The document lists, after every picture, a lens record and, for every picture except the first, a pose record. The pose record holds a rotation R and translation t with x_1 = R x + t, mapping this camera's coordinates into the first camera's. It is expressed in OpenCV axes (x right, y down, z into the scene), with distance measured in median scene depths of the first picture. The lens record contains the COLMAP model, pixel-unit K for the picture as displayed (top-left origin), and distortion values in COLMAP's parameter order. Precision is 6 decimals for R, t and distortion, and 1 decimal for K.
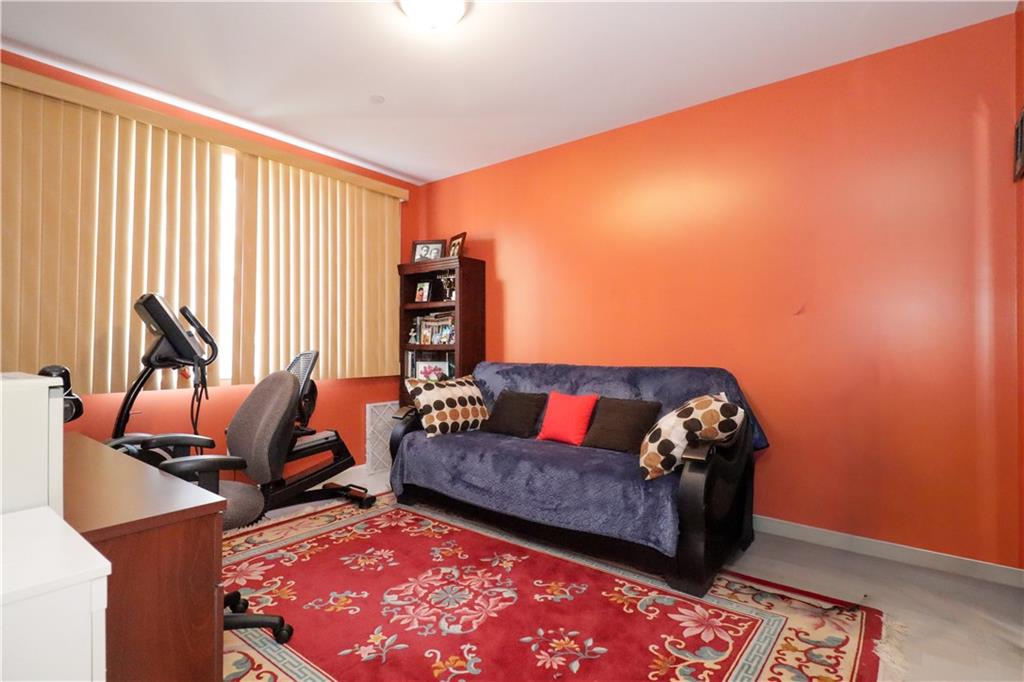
lens RADIAL K [[490.0, 0, 512.6], [0, 490.0, 331.0], [0, 0, 1]] dist [0.000439, -0.000087]
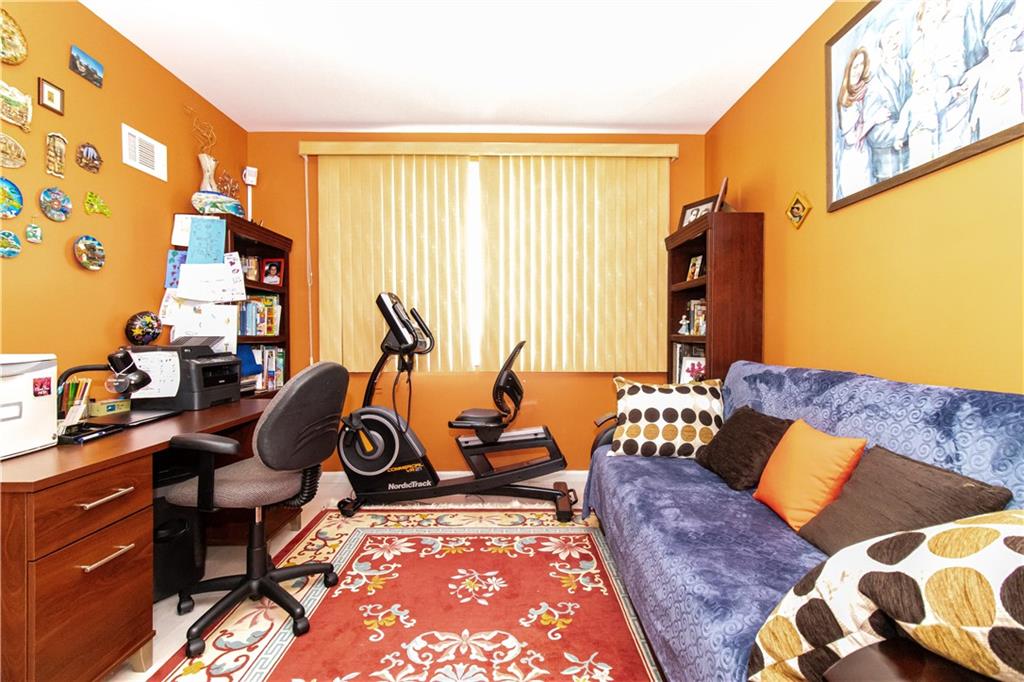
lens RADIAL K [[468.2, 0, 511.4], [0, 468.2, 332.0], [0, 0, 1]] dist [0.000978, 0.000083]
pose [[0.632119, 0.000807, -0.774871, 0.316196], [0.016517, 0.999758, 0.014515, 0.009803], [0.774695, -0.021974, 0.631953, 0.440467]]
